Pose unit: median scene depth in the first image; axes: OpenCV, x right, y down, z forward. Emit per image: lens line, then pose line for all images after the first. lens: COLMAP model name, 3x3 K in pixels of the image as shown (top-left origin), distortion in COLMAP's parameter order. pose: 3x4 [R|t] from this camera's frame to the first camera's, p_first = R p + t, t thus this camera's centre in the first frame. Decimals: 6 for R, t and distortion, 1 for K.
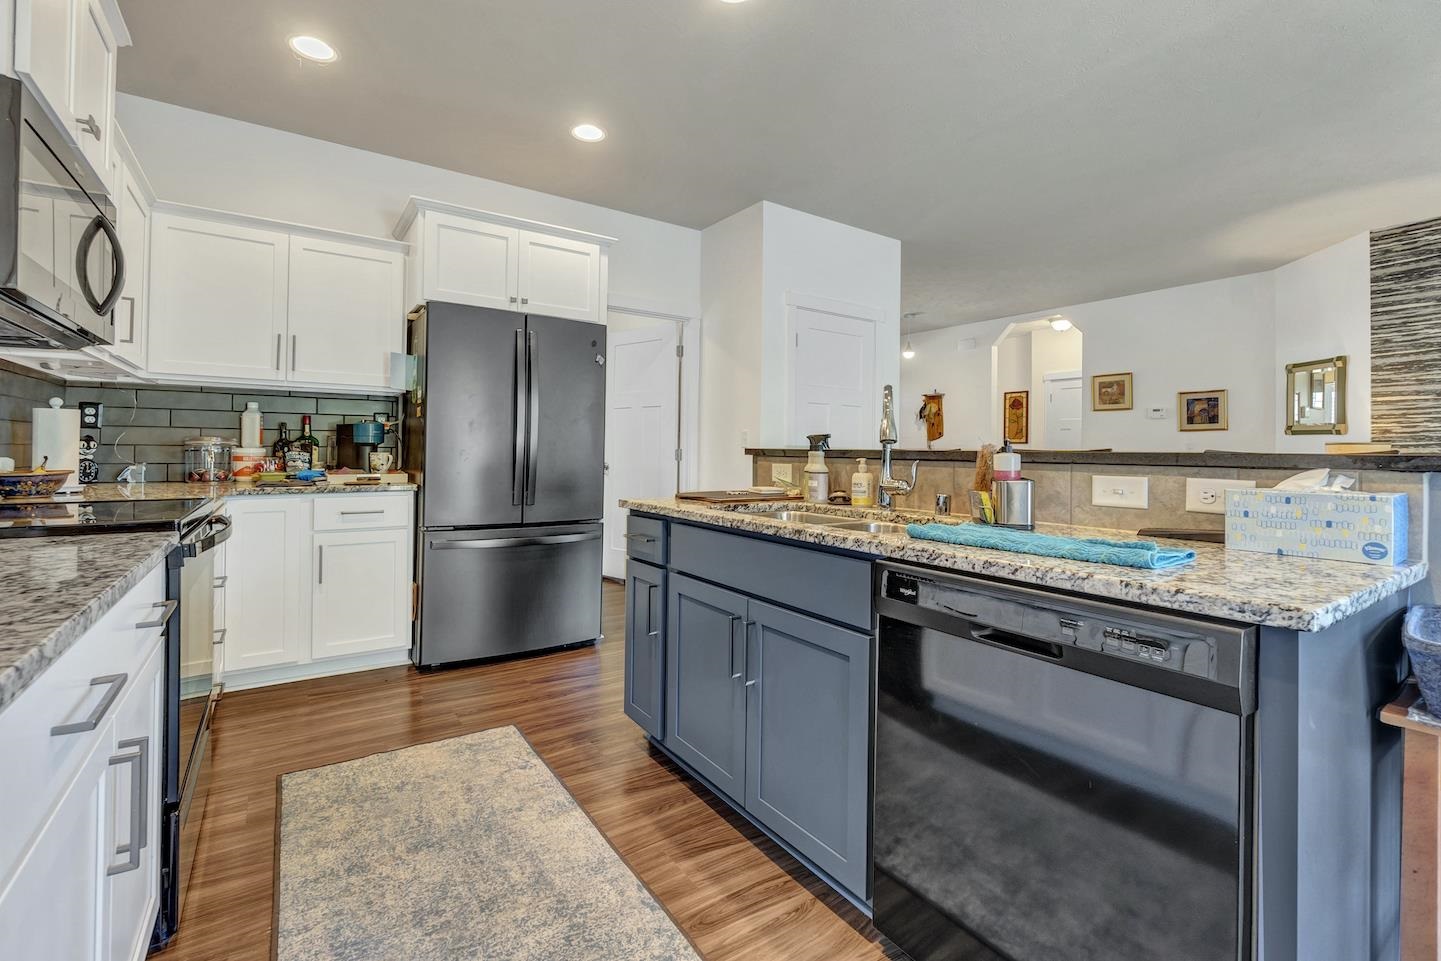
lens RADIAL K [[633.7, 0, 716.2], [0, 633.7, 449.7], [0, 0, 1]] dist [-0.006808, 0.001837]
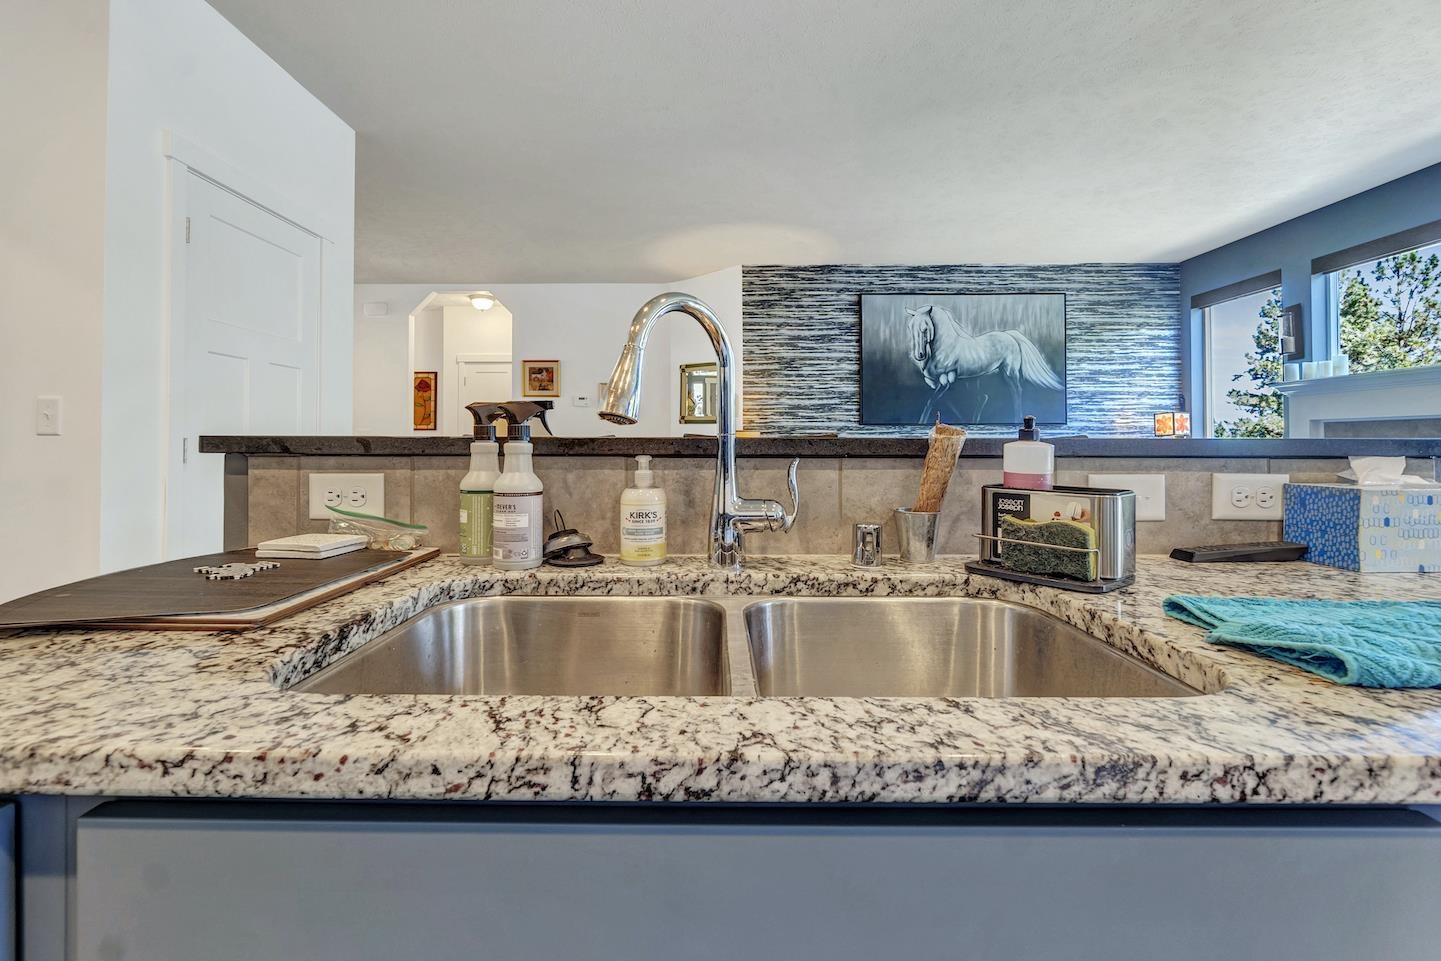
lens RADIAL K [[633.7, 0, 719.0], [0, 633.7, 432.7], [0, 0, 1]] dist [-0.006808, 0.001837]
pose [[0.565032, 0.001300, 0.825068, -0.102826], [0.004663, 0.999978, -0.004768, -0.000880], [-0.825056, 0.006541, 0.565013, 0.631522]]
